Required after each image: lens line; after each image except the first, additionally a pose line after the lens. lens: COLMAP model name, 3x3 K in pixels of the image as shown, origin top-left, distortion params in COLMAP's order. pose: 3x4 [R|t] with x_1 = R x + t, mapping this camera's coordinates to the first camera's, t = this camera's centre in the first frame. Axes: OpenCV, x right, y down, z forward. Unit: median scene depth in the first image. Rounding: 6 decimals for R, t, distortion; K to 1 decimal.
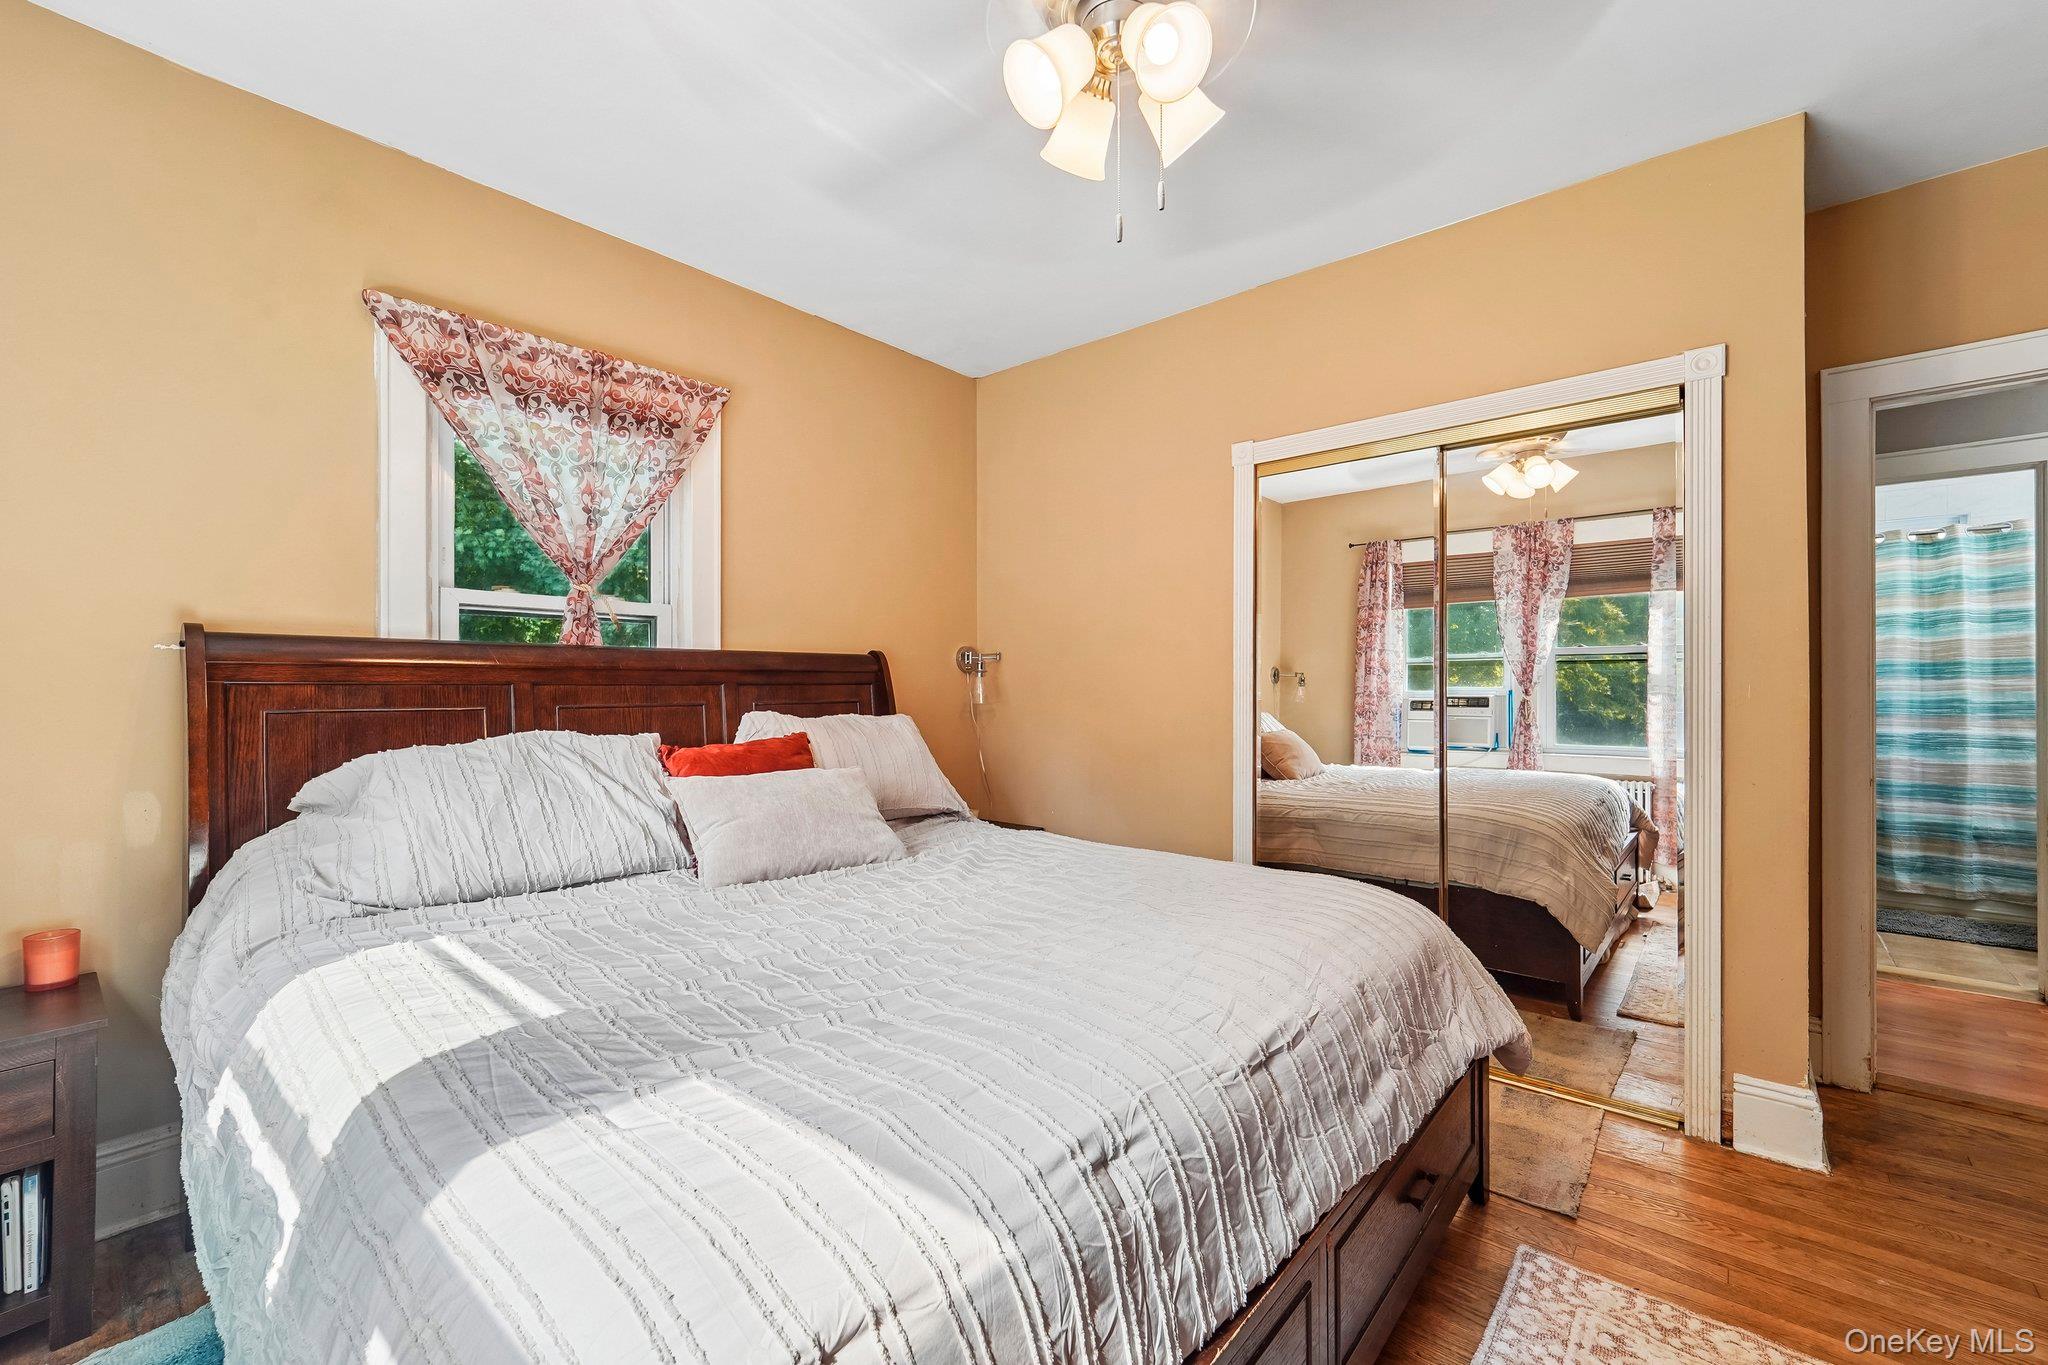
lens RADIAL K [[852.1, 0, 1004.7], [0, 852.1, 671.4], [0, 0, 1]] dist [-0.005222, 0.000337]
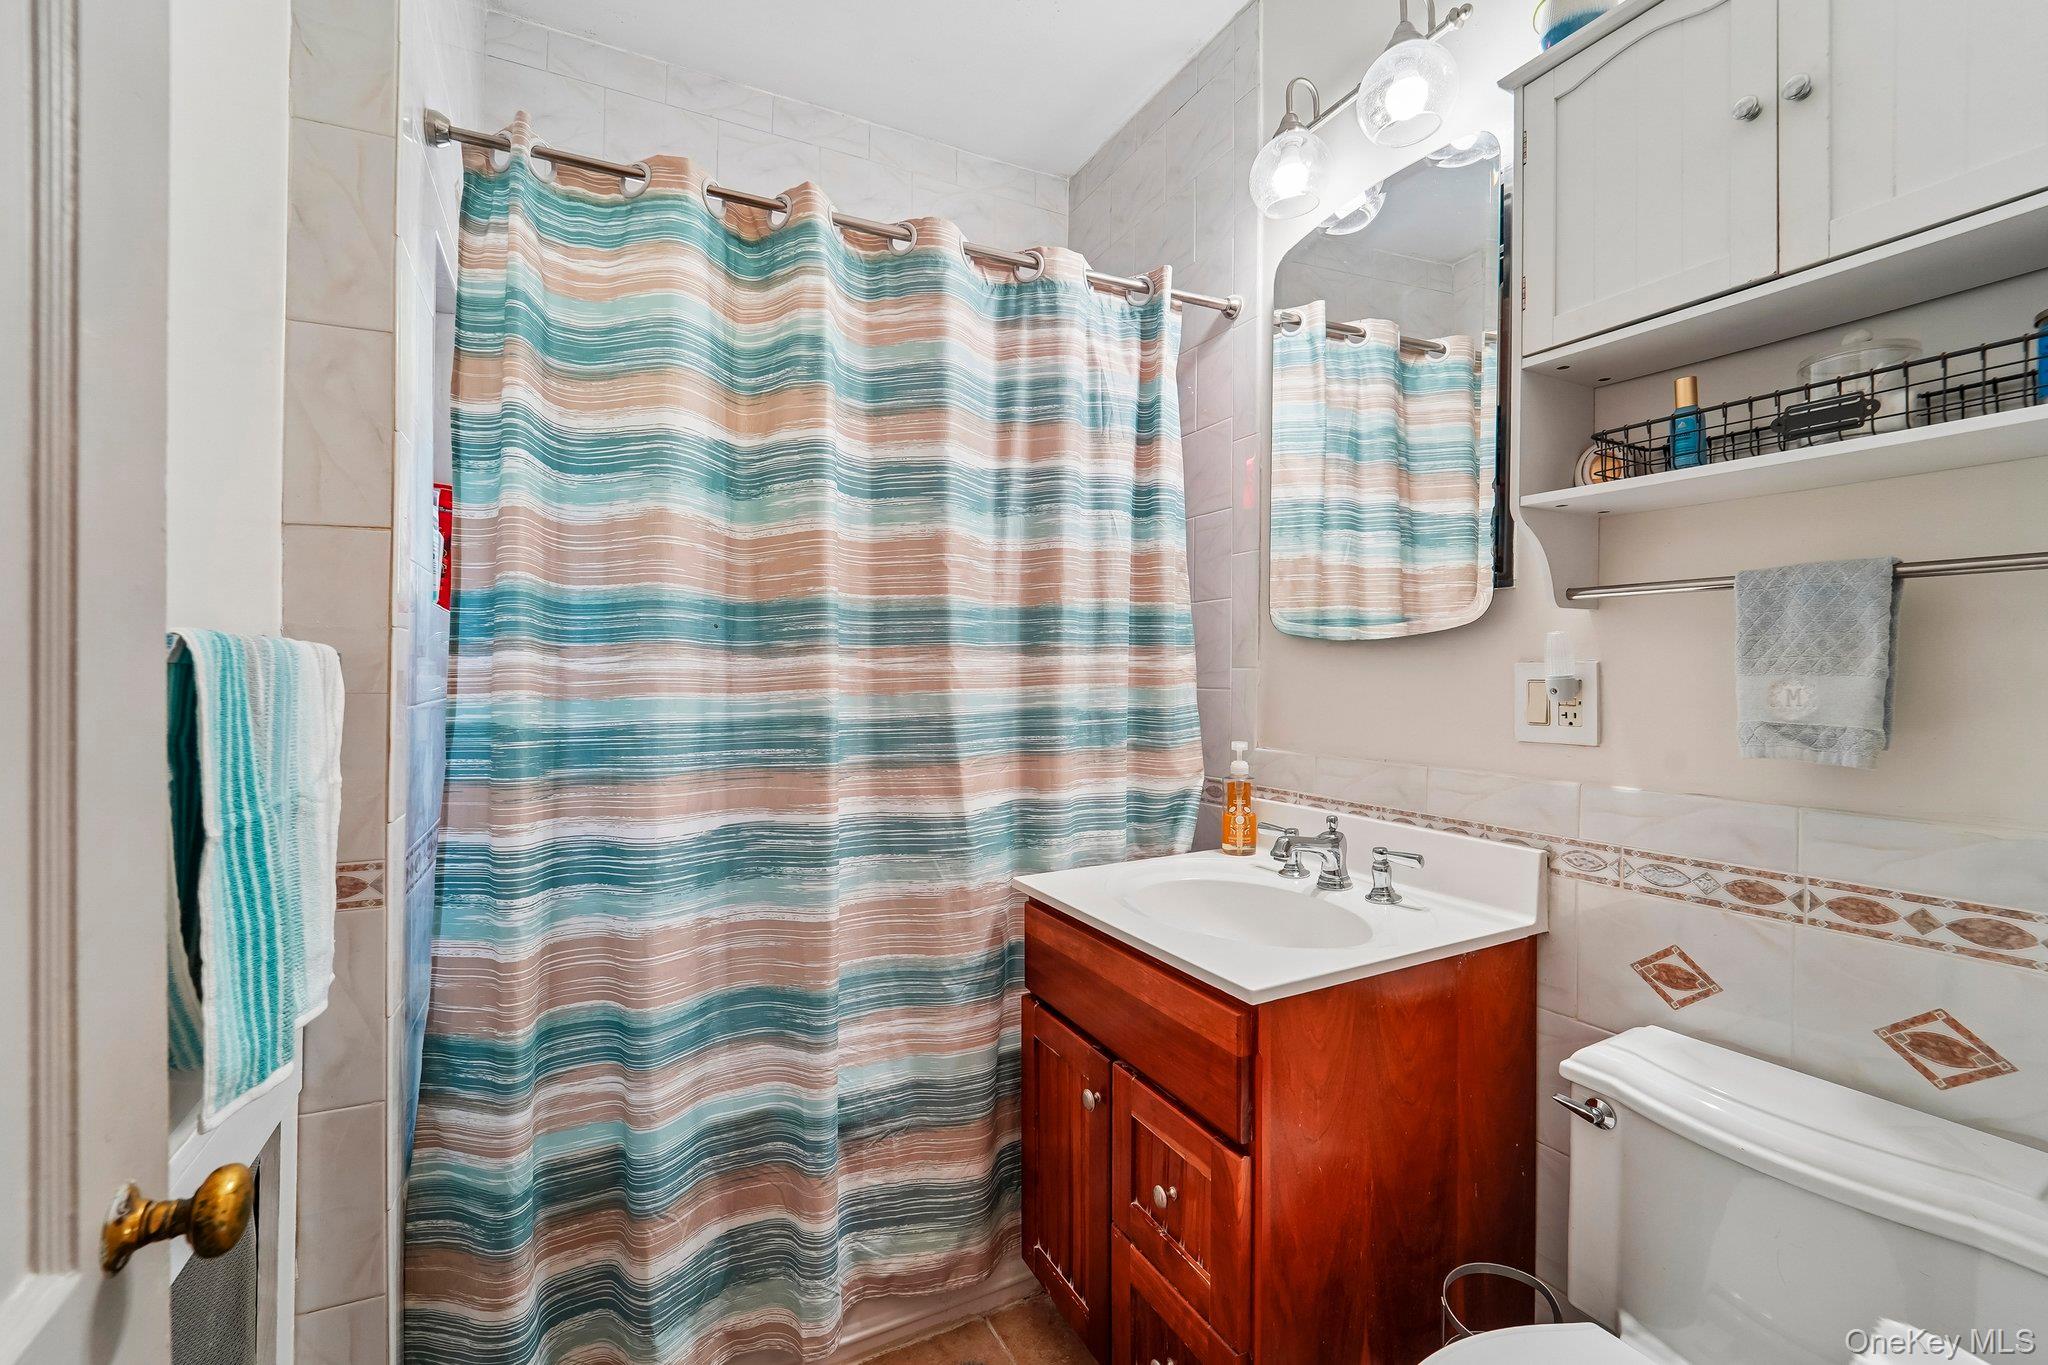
lens RADIAL K [[852.1, 0, 1010.6], [0, 852.1, 667.5], [0, 0, 1]] dist [-0.005222, 0.000337]
pose [[0.375760, 0.002565, 0.926713, 0.826309], [-0.017771, 0.999832, 0.004439, 0.010854], [-0.926547, -0.018136, 0.375743, 0.781885]]
